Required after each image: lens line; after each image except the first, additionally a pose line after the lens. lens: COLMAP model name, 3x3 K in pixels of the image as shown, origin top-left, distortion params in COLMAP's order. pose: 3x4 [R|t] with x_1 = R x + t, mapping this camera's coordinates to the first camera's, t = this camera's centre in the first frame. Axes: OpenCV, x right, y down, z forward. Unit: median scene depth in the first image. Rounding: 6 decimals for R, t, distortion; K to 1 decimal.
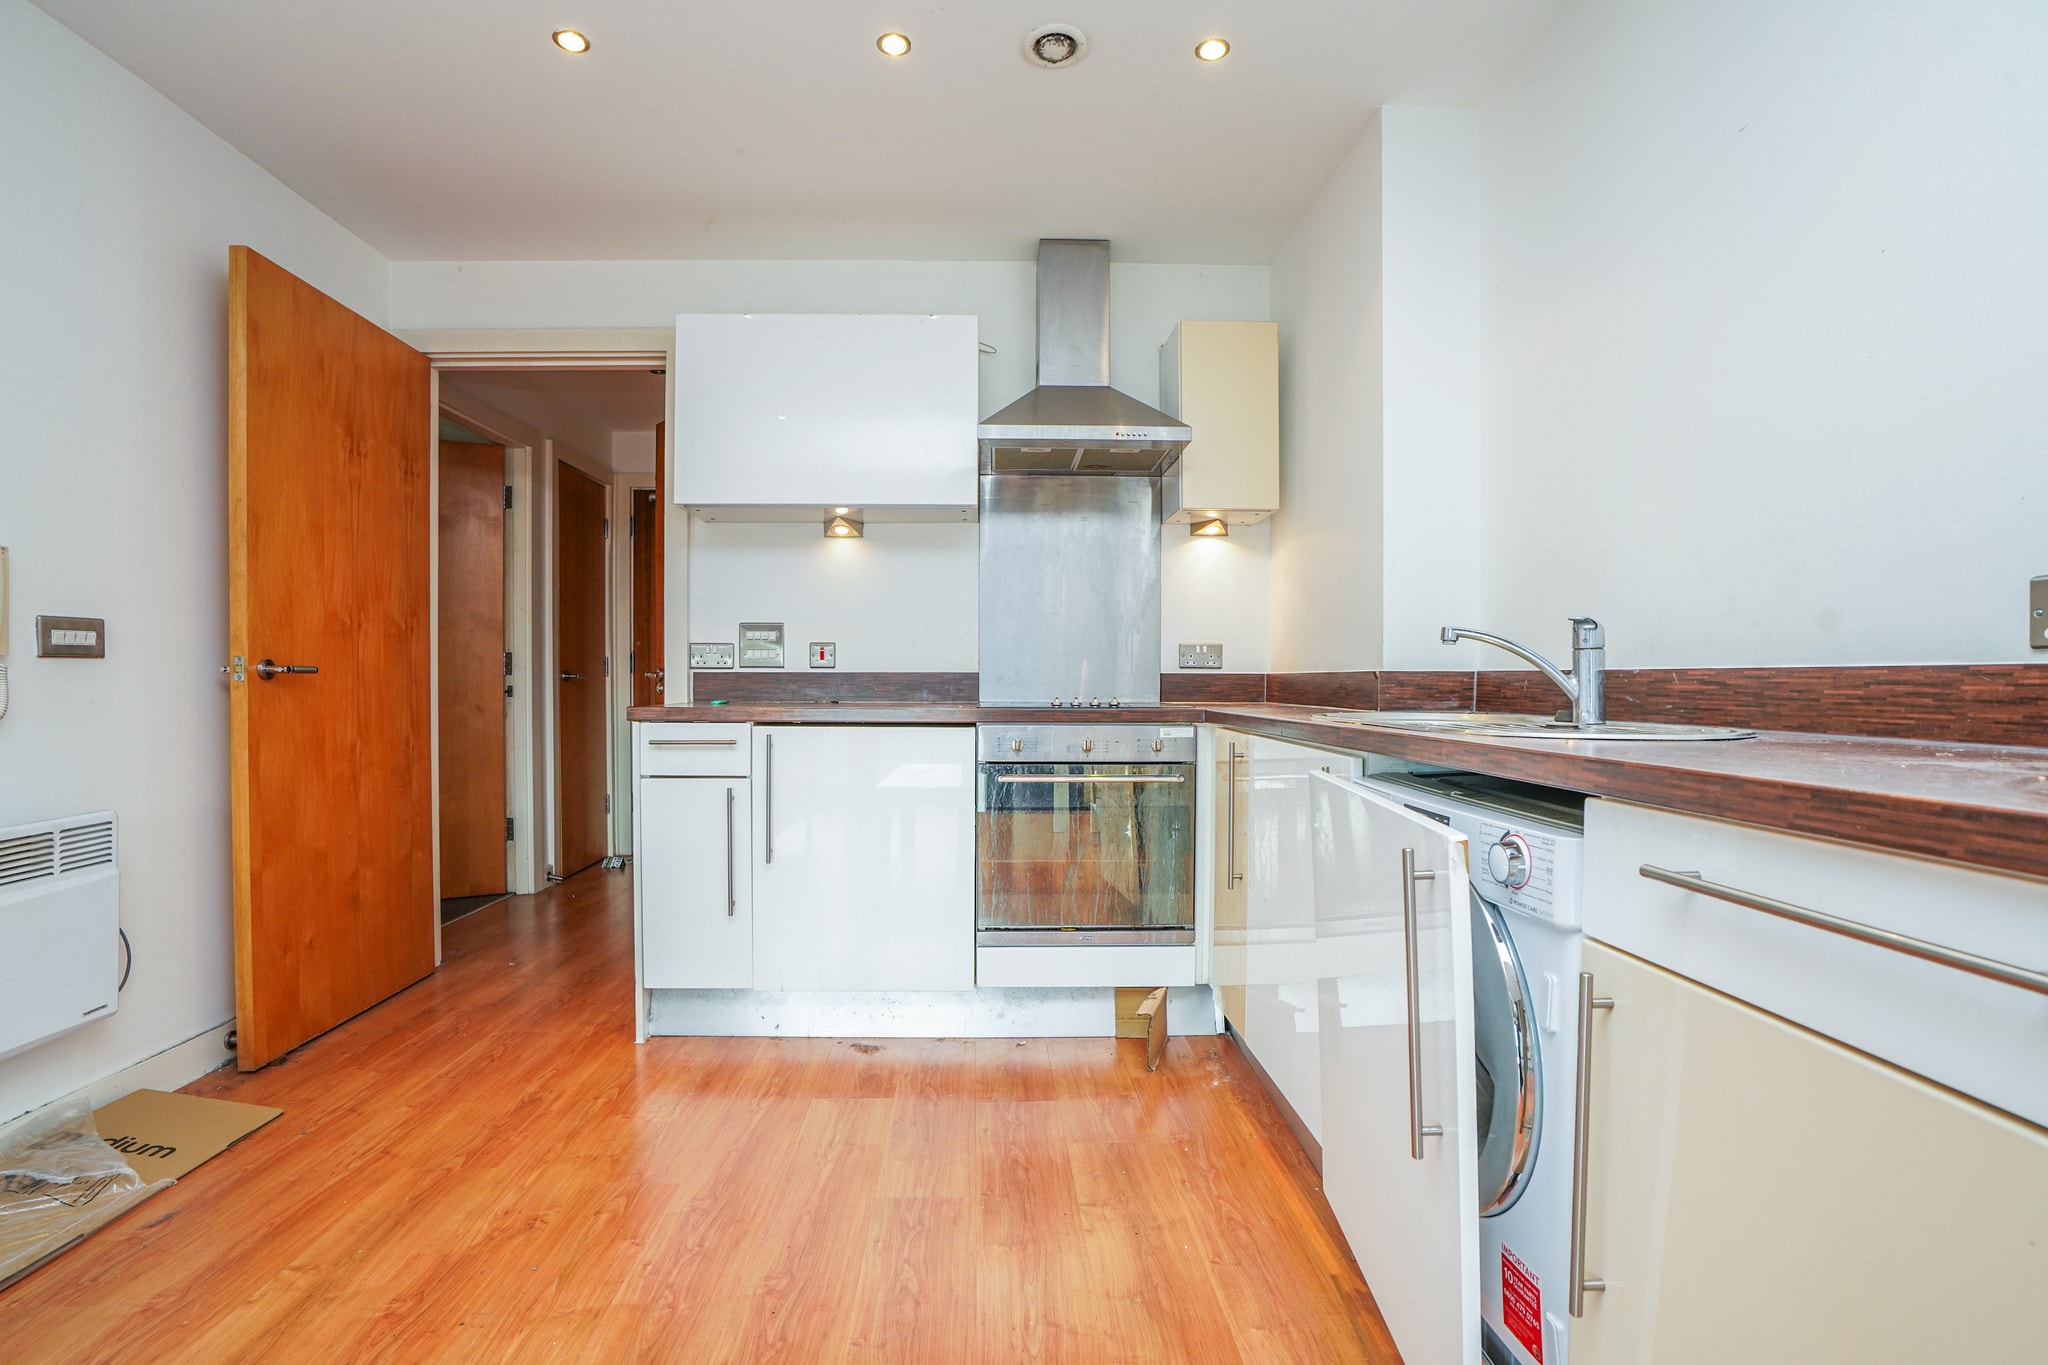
lens RADIAL K [[974.4, 0, 1020.9], [0, 974.4, 689.5], [0, 0, 1]] dist [-0.062125, 0.029965]
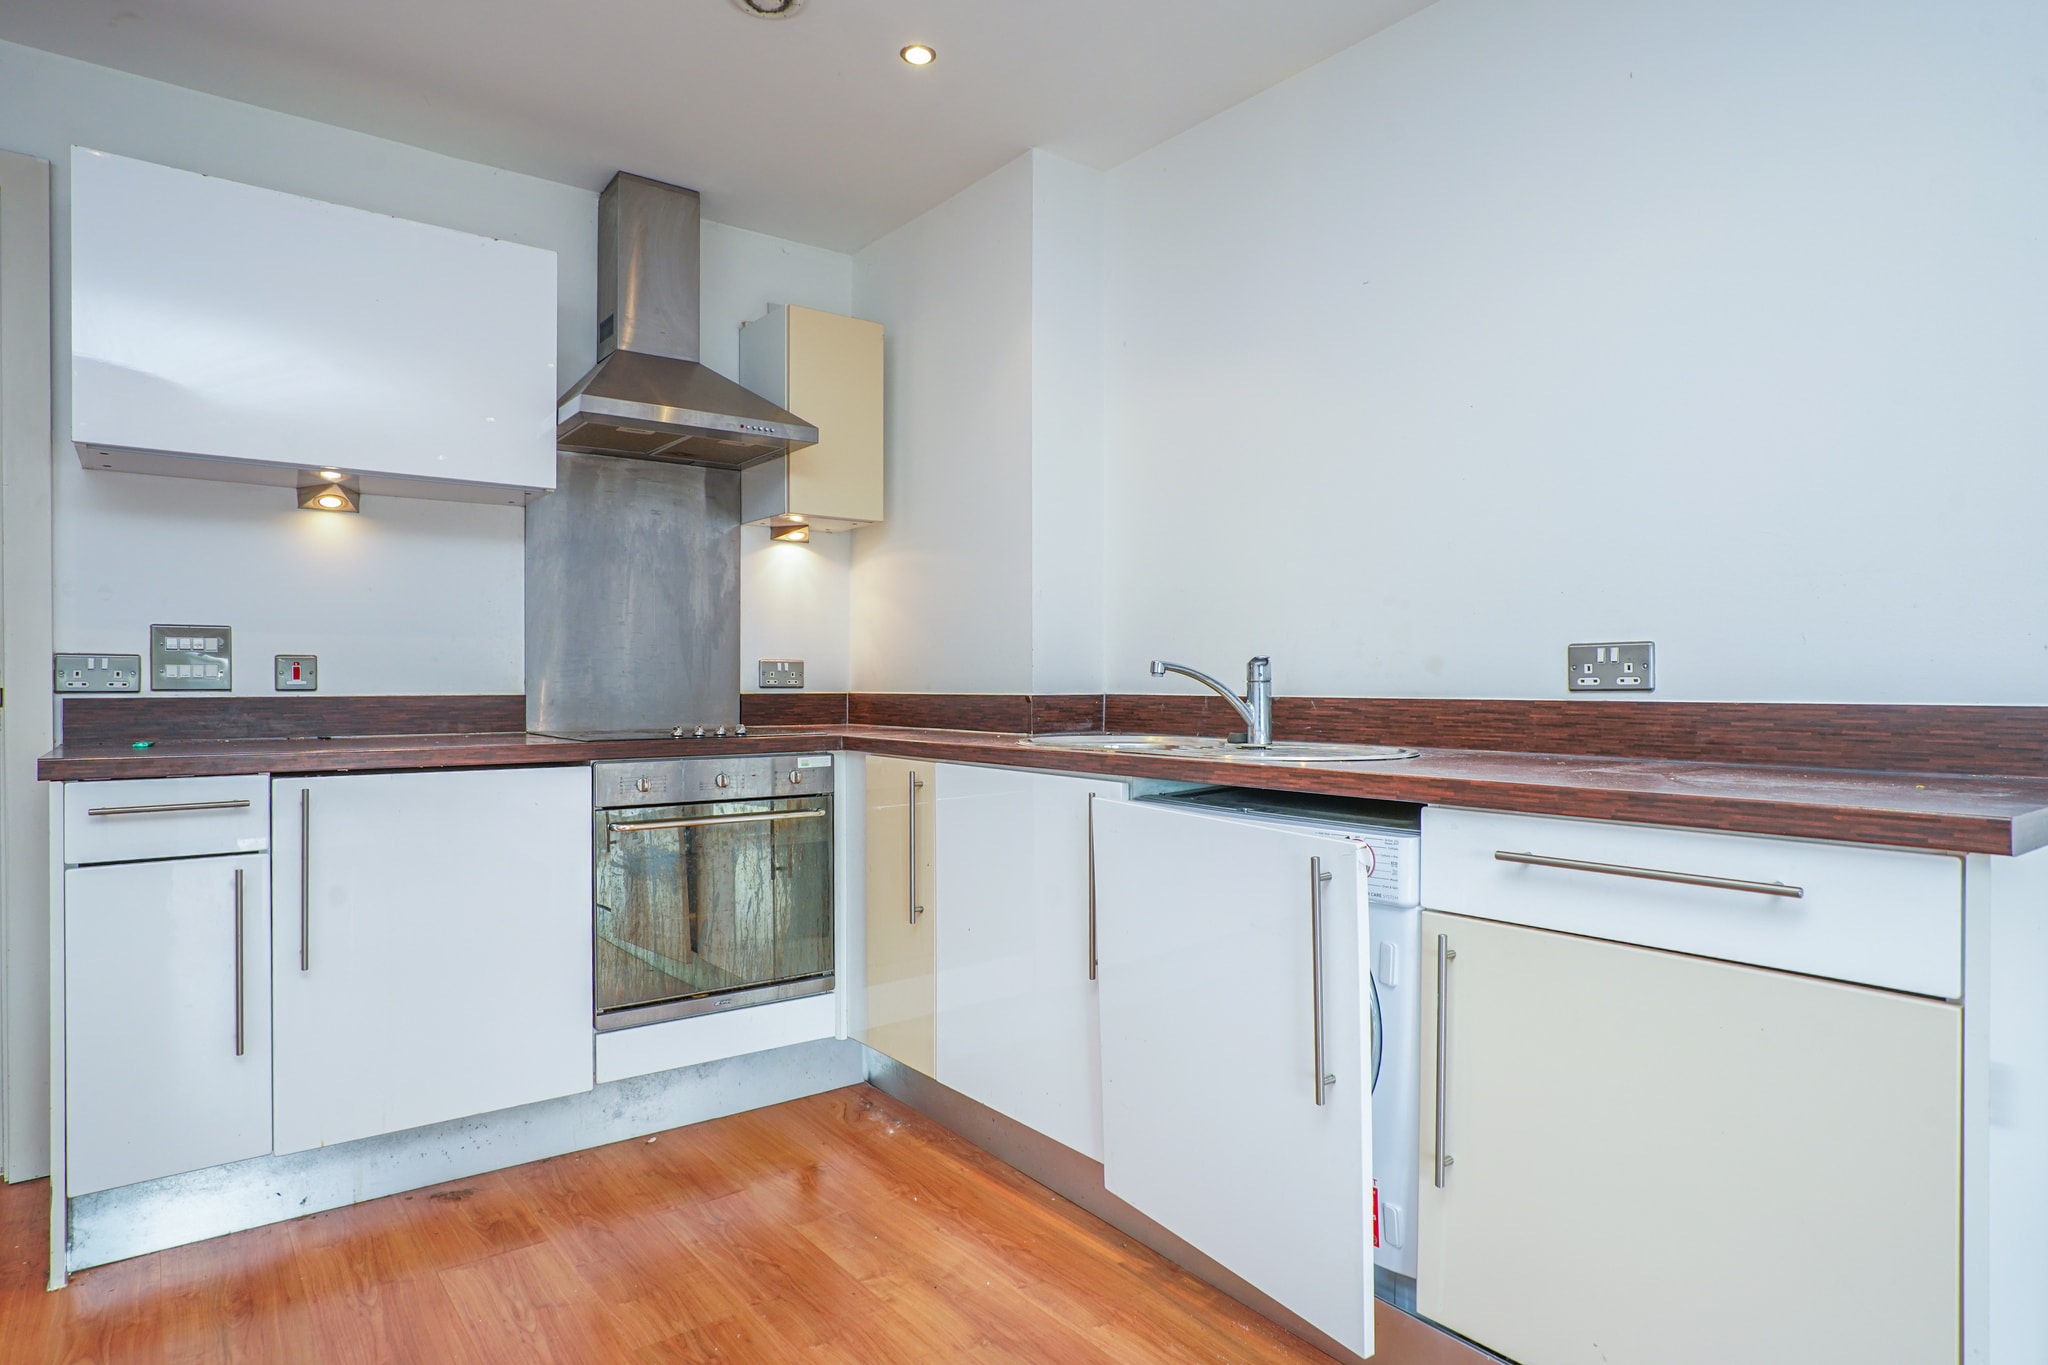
lens RADIAL K [[1151.5, 0, 1024.0], [0, 1151.5, 682.5], [0, 0, 1]] dist [-0.038991, 0.026184]
pose [[0.805322, -0.003560, 0.592827, -0.328588], [0.008253, 0.999952, -0.005207, -0.023733], [-0.592780, 0.009085, 0.805313, 0.009551]]
